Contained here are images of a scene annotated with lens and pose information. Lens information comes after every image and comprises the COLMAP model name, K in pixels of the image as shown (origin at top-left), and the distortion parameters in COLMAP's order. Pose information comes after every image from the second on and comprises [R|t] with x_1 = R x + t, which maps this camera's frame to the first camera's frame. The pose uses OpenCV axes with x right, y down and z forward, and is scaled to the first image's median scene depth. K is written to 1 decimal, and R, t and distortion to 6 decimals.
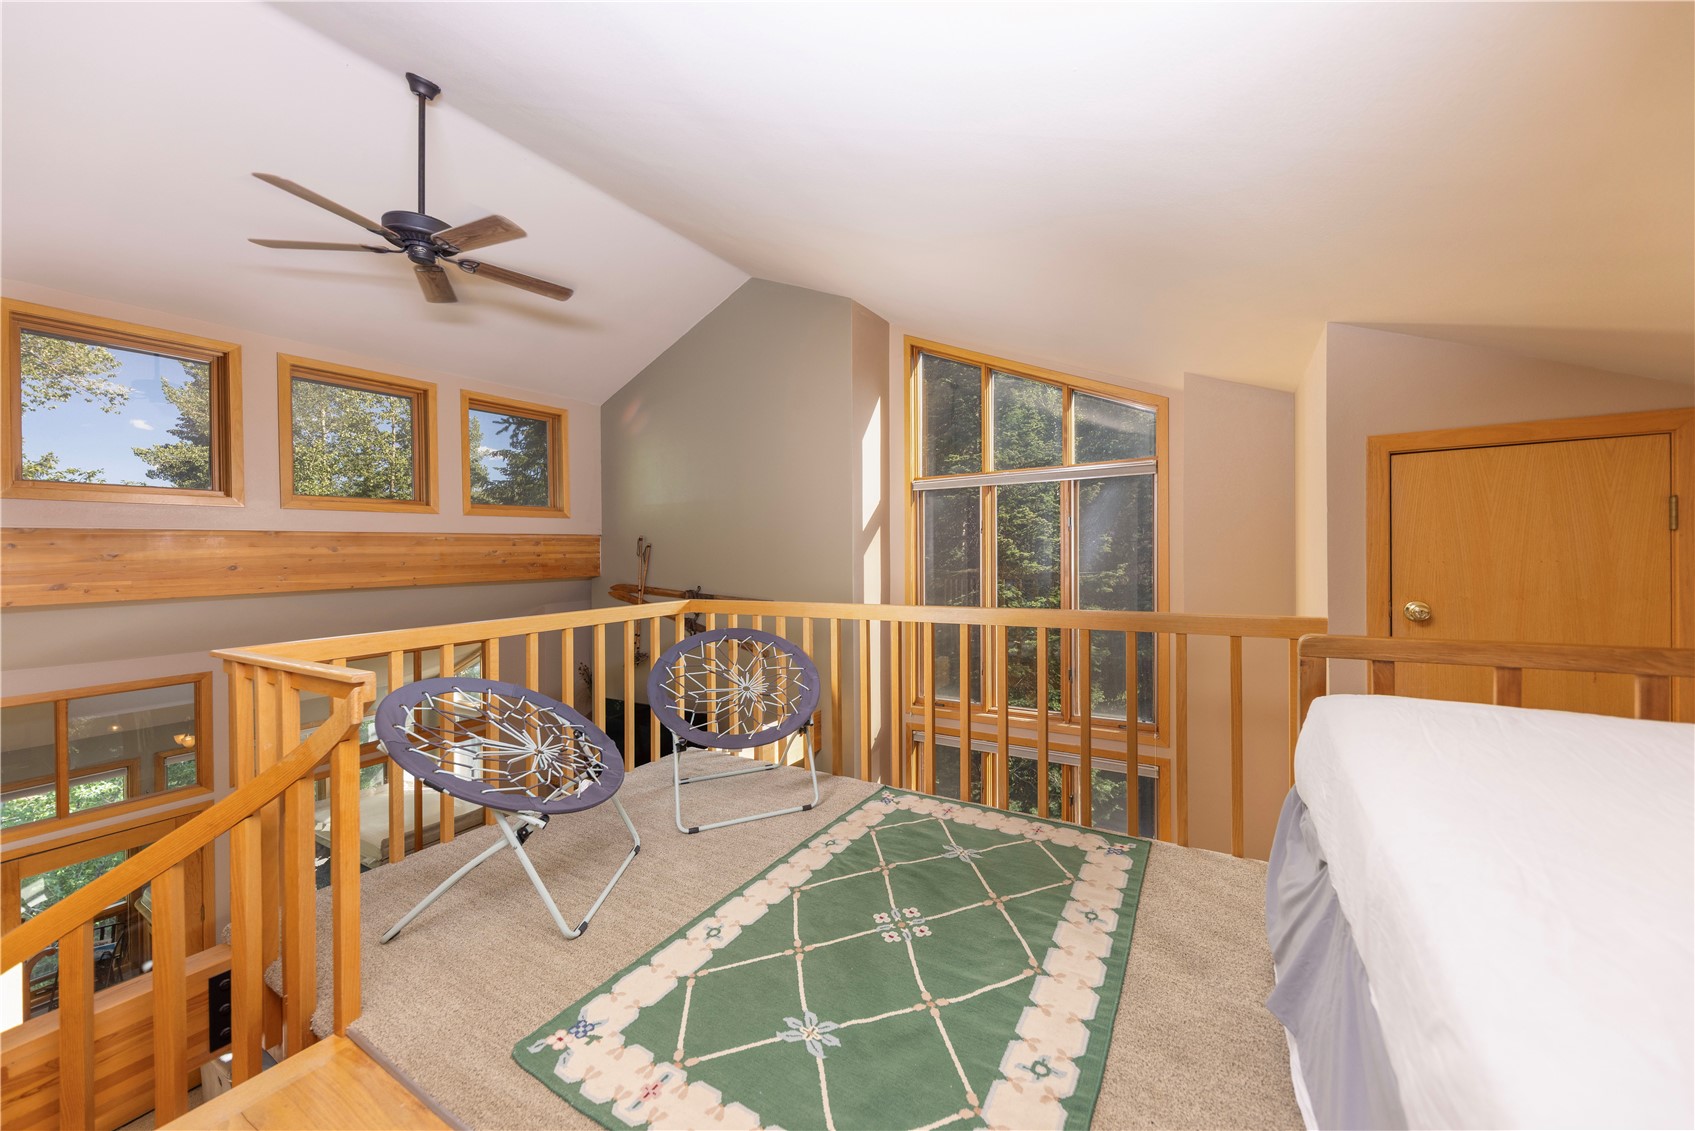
lens RADIAL K [[607.5, 0, 852.4], [0, 607.5, 562.1], [0, 0, 1]] dist [0.003264, 0.000112]
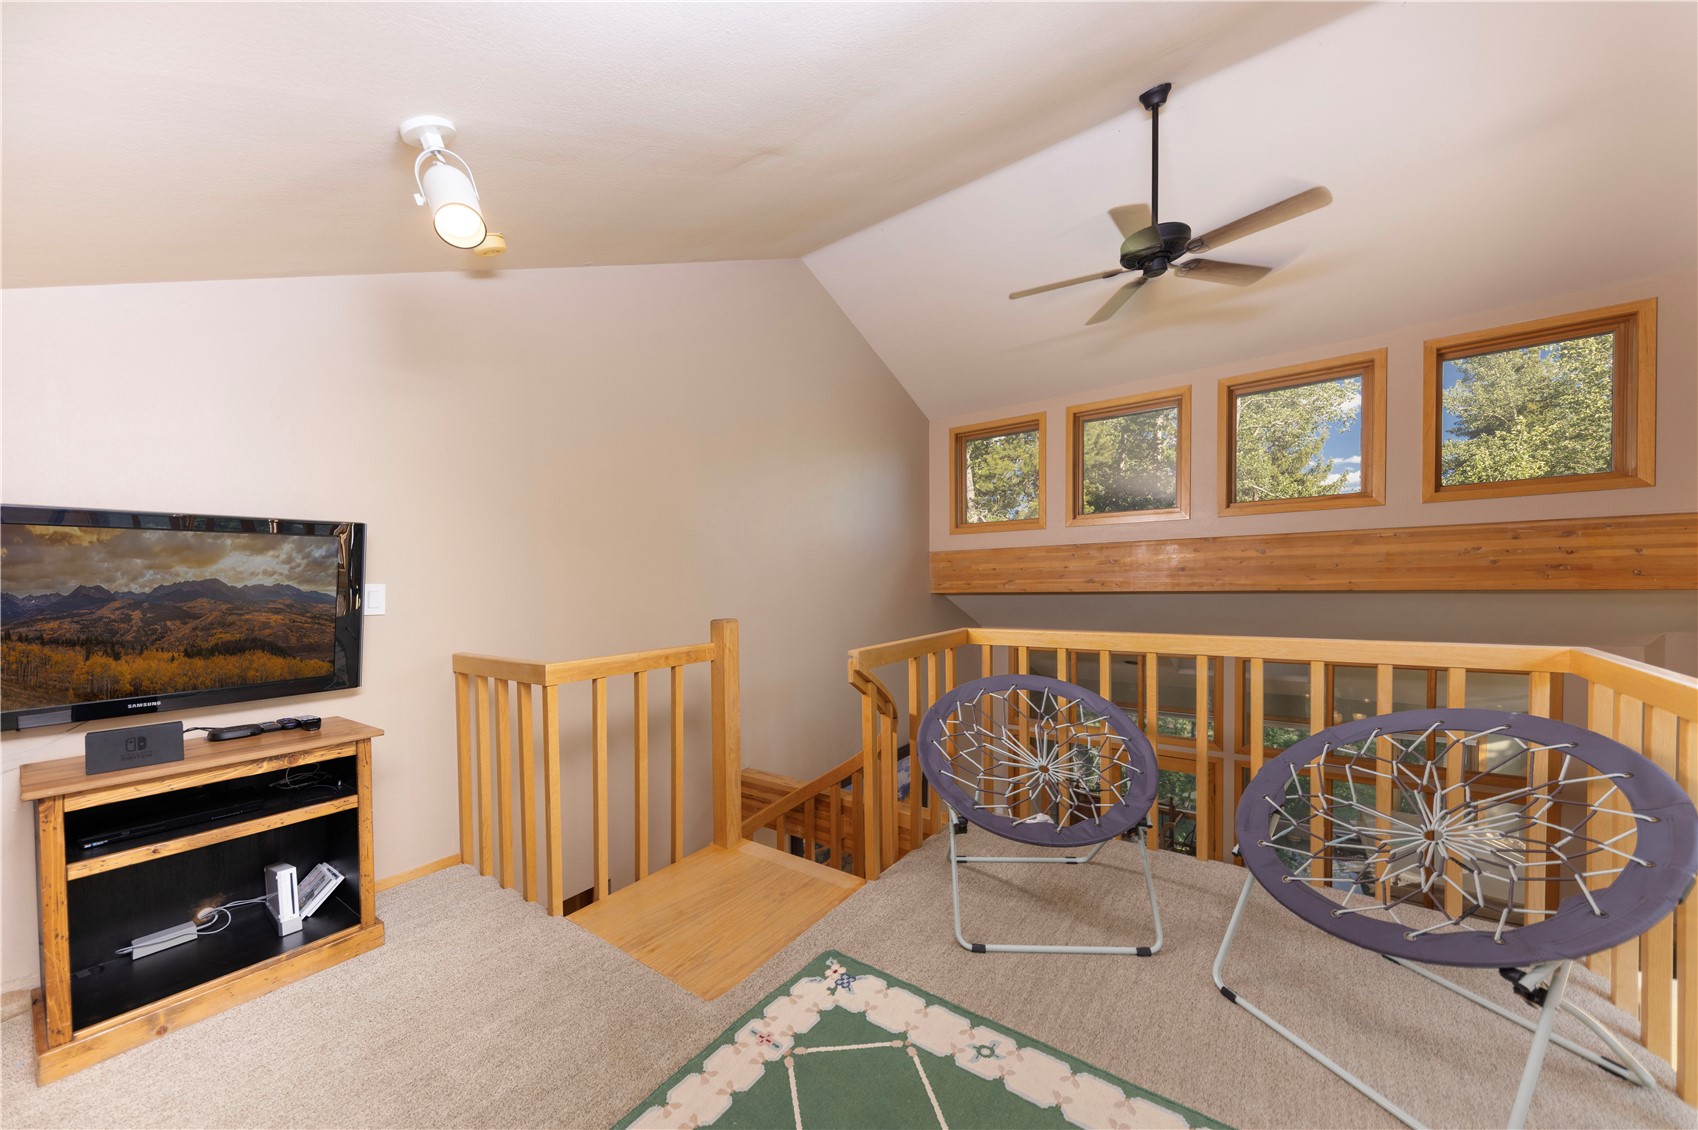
lens RADIAL K [[608.6, 0, 851.4], [0, 608.6, 577.5], [0, 0, 1]] dist [0.003264, 0.000112]
pose [[-0.086286, 0.029721, -0.995827, 0.299433], [0.010648, 0.999525, 0.028909, -0.017872], [0.996213, -0.008109, -0.086562, 0.480510]]
